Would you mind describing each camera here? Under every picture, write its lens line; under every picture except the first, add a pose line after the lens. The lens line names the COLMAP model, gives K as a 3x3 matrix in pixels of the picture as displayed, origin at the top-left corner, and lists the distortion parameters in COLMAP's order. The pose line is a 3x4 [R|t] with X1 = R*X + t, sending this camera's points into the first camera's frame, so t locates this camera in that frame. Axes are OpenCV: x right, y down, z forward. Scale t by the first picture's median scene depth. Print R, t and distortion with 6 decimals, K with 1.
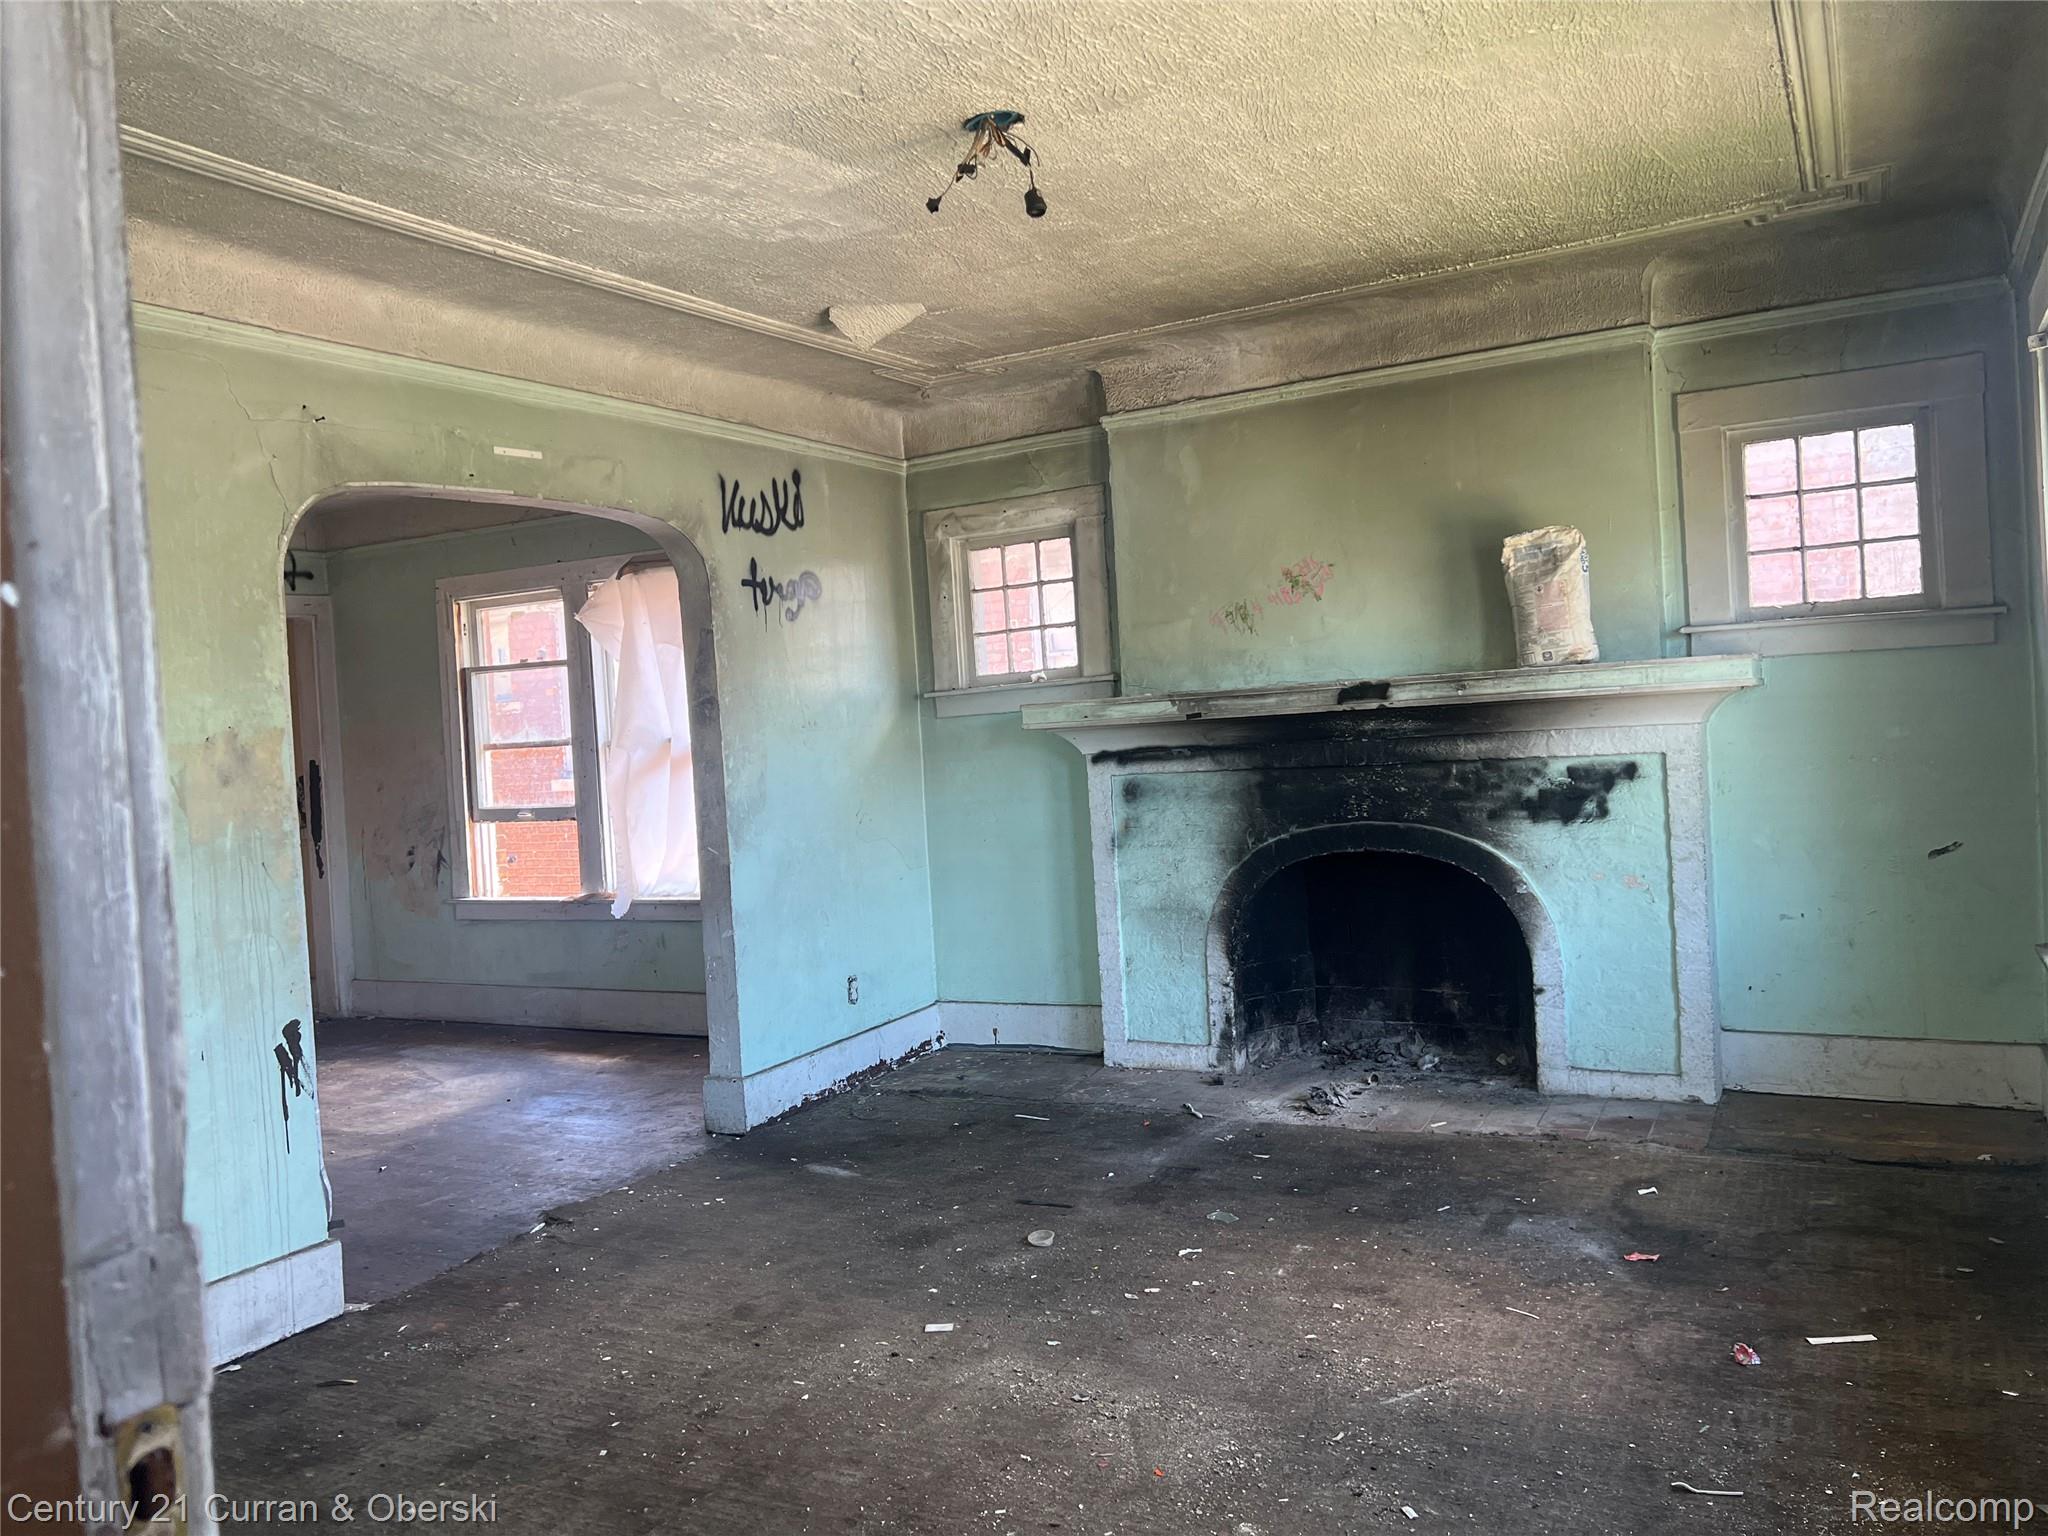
lens RADIAL K [[1541.6, 0, 1031.3], [0, 1541.6, 771.7], [0, 0, 1]] dist [0.027708, -0.028978]
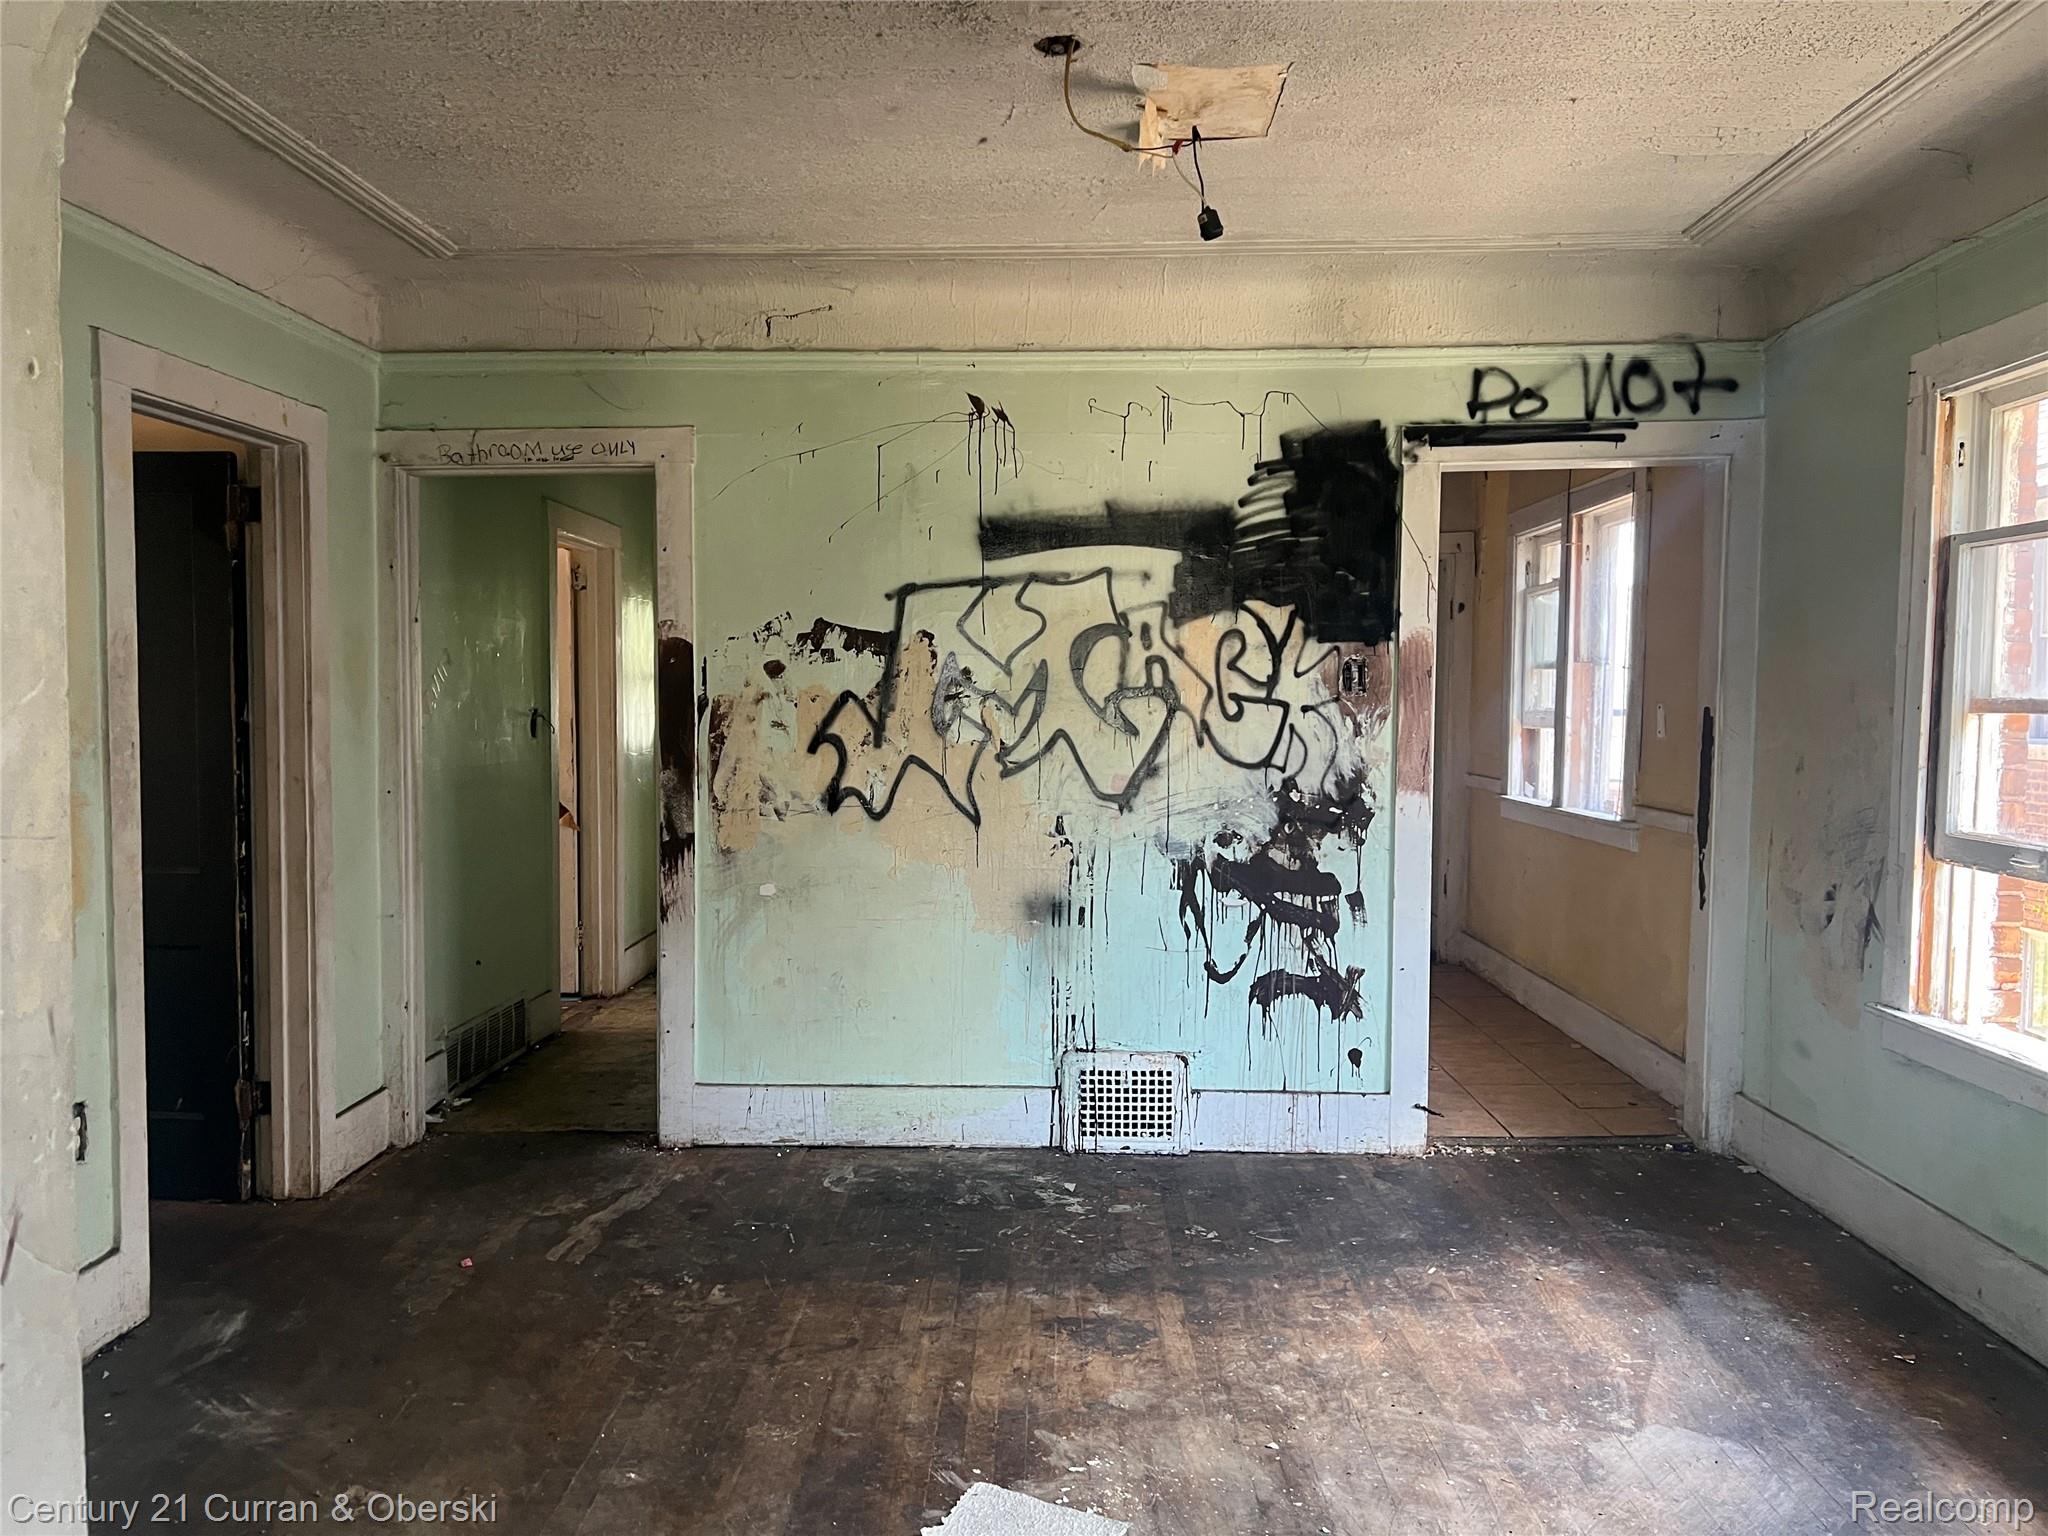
lens RADIAL K [[1541.6, 0, 1027.3], [0, 1541.6, 771.8], [0, 0, 1]] dist [0.027708, -0.028978]
pose [[0.464167, 0.103618, -0.879666, -0.069480], [-0.053956, 0.994597, 0.088686, -0.021568], [0.884103, 0.006298, 0.467250, 0.515559]]
